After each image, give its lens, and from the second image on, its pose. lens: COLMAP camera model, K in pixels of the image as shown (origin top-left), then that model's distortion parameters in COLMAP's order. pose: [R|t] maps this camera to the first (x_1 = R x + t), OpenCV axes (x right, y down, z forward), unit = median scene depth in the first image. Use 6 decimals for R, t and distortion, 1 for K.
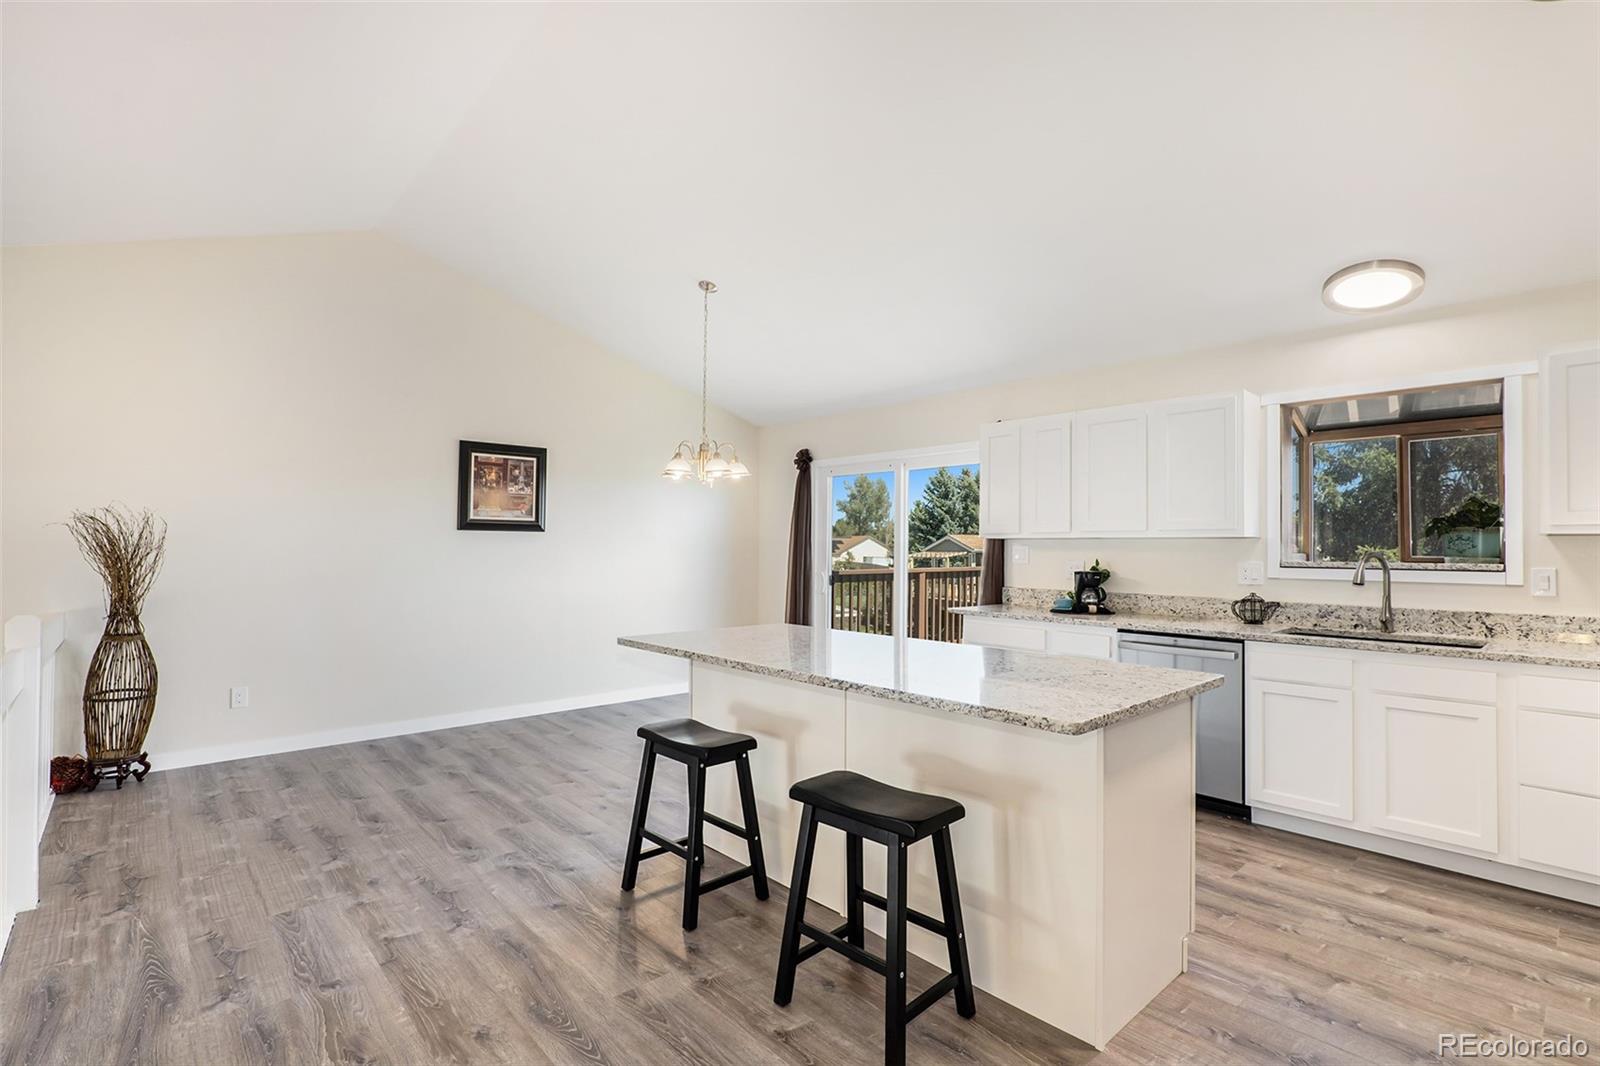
lens RADIAL K [[741.2, 0, 798.6], [0, 741.2, 537.2], [0, 0, 1]] dist [-0.022128, 0.006725]
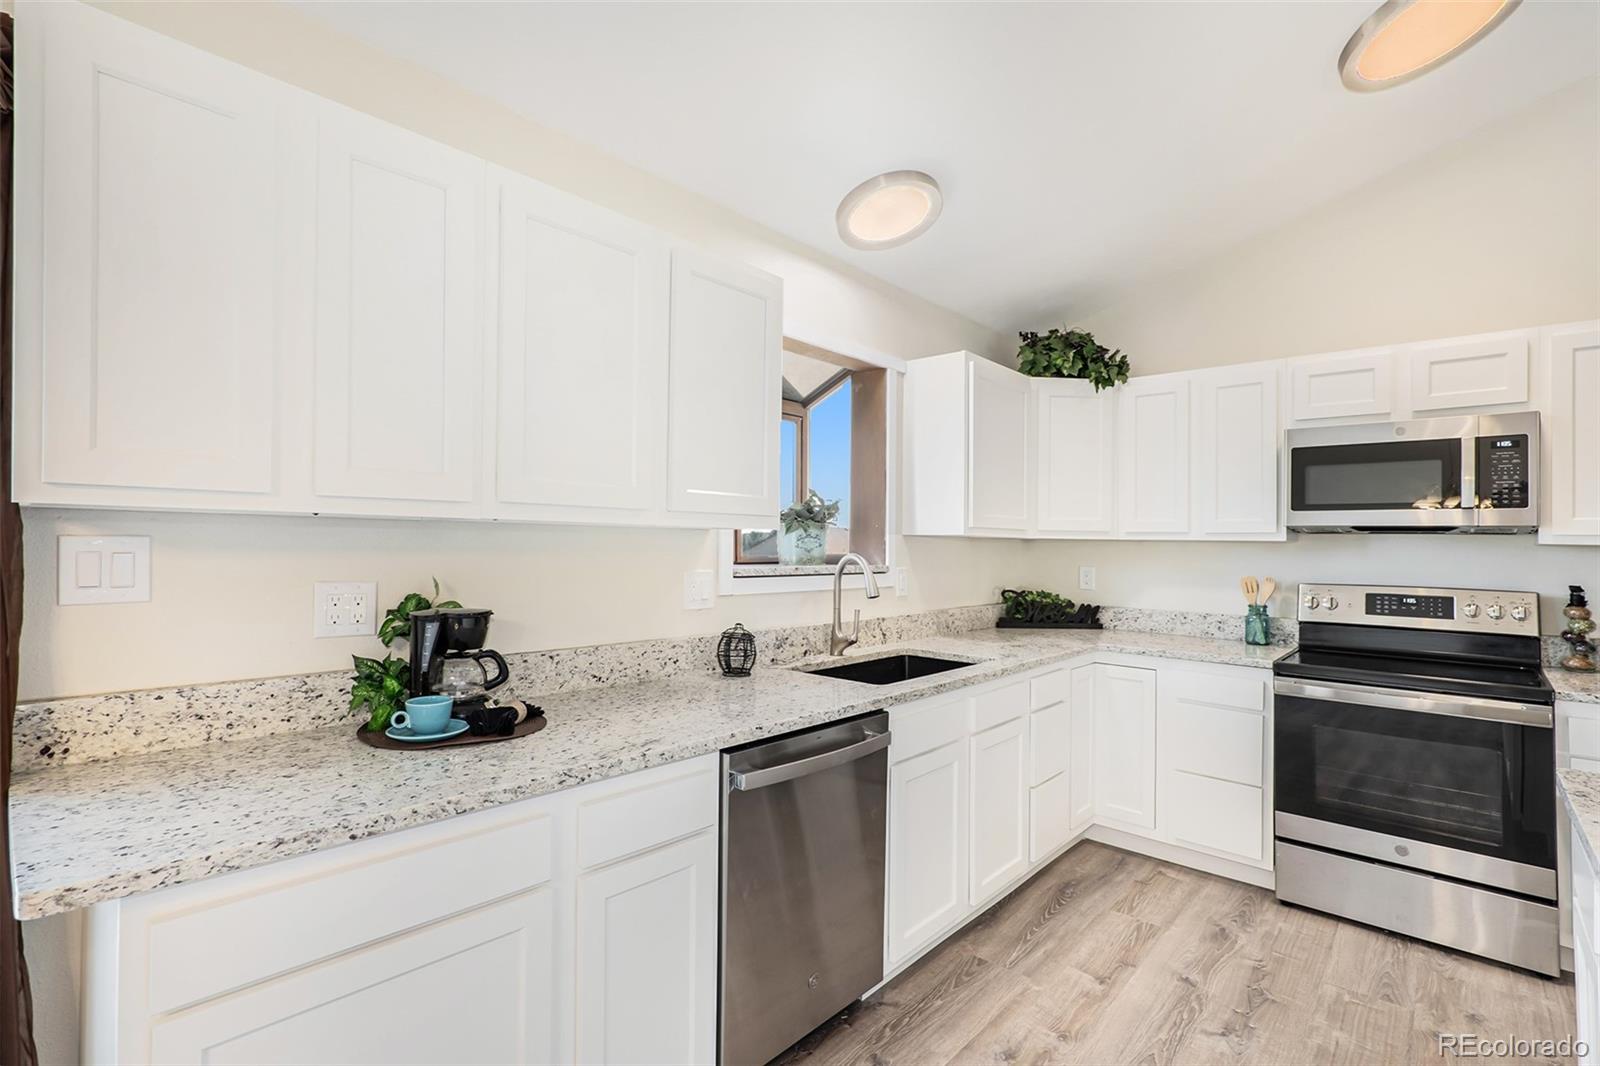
lens RADIAL K [[741.2, 0, 798.6], [0, 741.2, 537.2], [0, 0, 1]] dist [-0.022128, 0.006725]
pose [[-0.103225, 0.000608, 0.994658, 0.015273], [-0.031260, 0.999504, -0.003855, 0.007566], [-0.994167, -0.031491, -0.103155, 1.180322]]
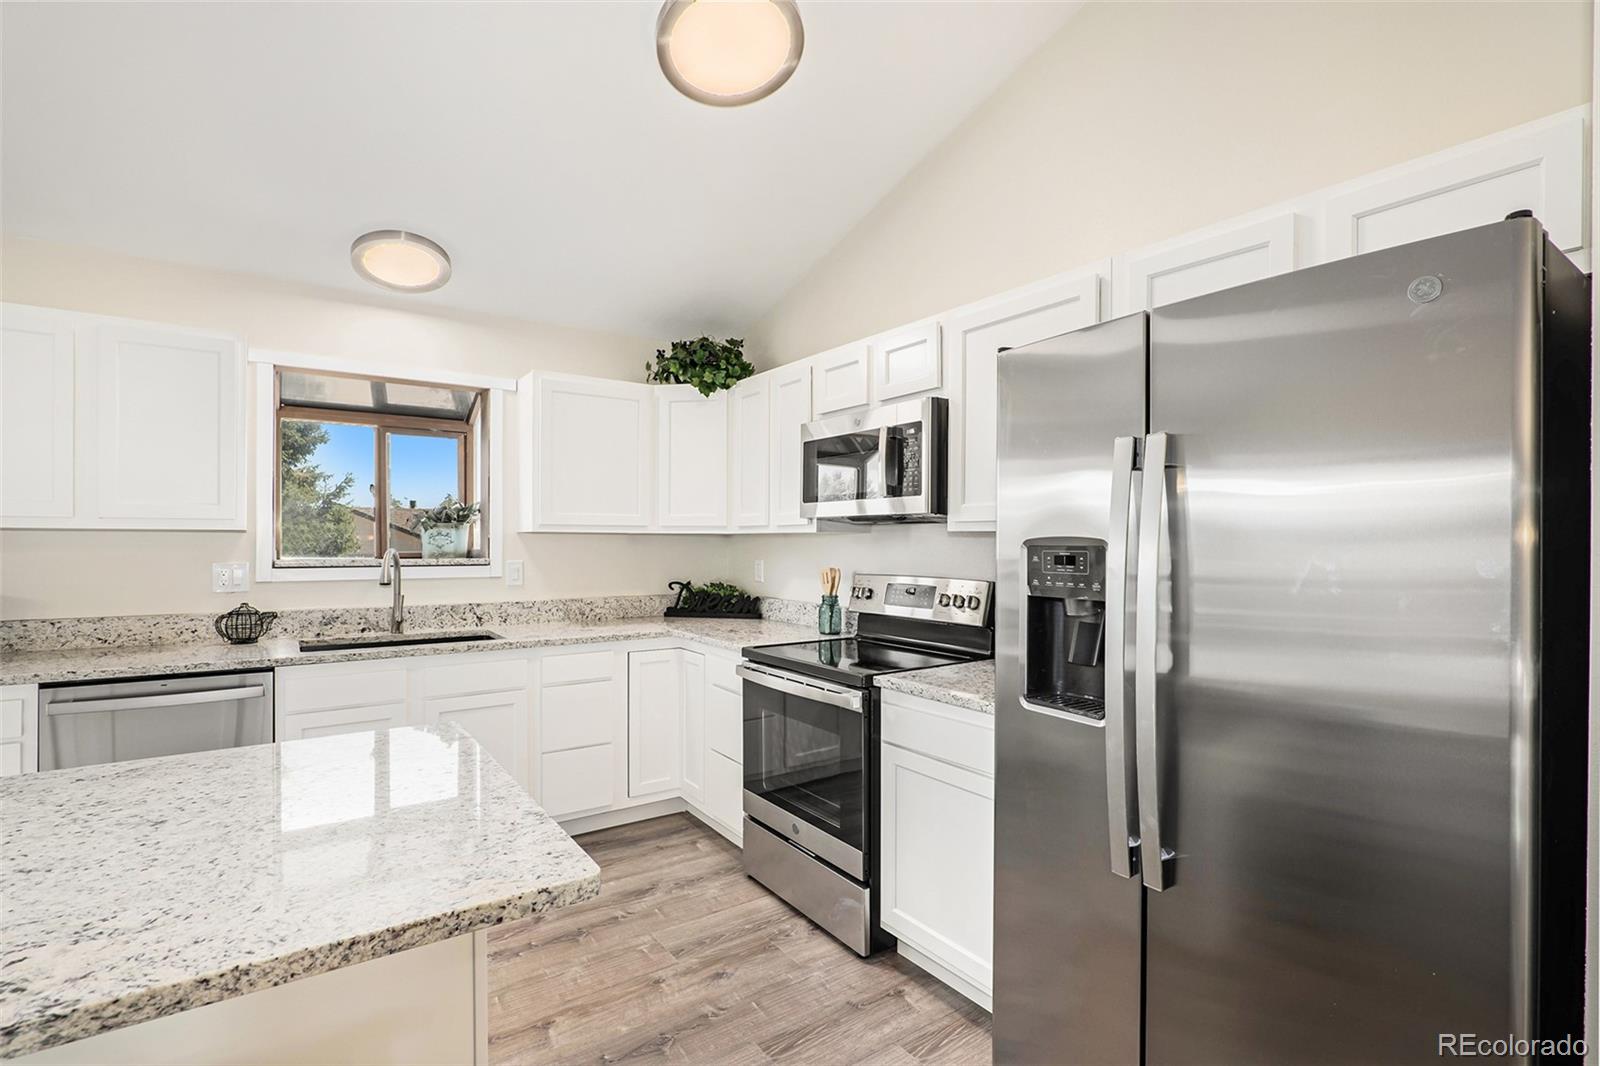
lens RADIAL K [[741.2, 0, 798.6], [0, 741.2, 537.2], [0, 0, 1]] dist [-0.022128, 0.006725]
pose [[0.121861, 0.000729, 0.992547, -0.083530], [-0.017455, 0.999847, 0.001409, -0.004705], [-0.992394, -0.017496, 0.121855, 0.387637]]
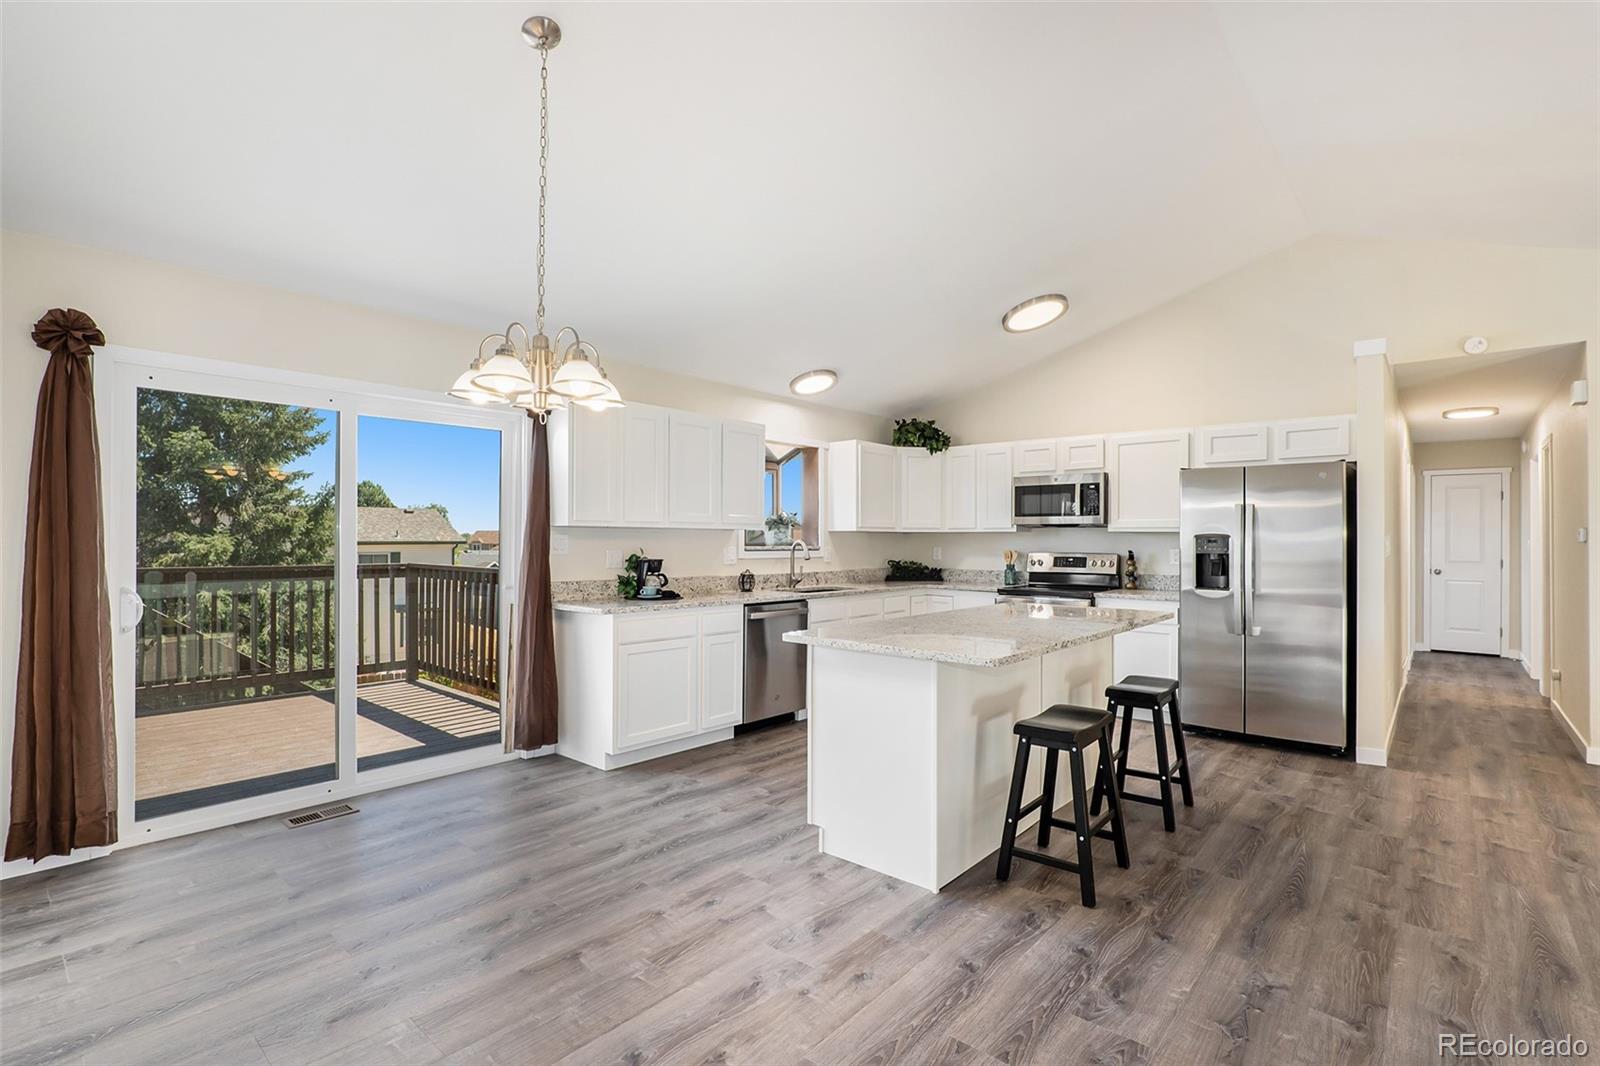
lens RADIAL K [[741.2, 0, 798.6], [0, 741.2, 537.2], [0, 0, 1]] dist [-0.022128, 0.006725]
pose [[-0.113043, -0.001114, 0.993589, -0.931199], [-0.018527, 0.999828, -0.000987, 0.015964], [-0.993417, -0.018520, -0.113044, 1.237109]]
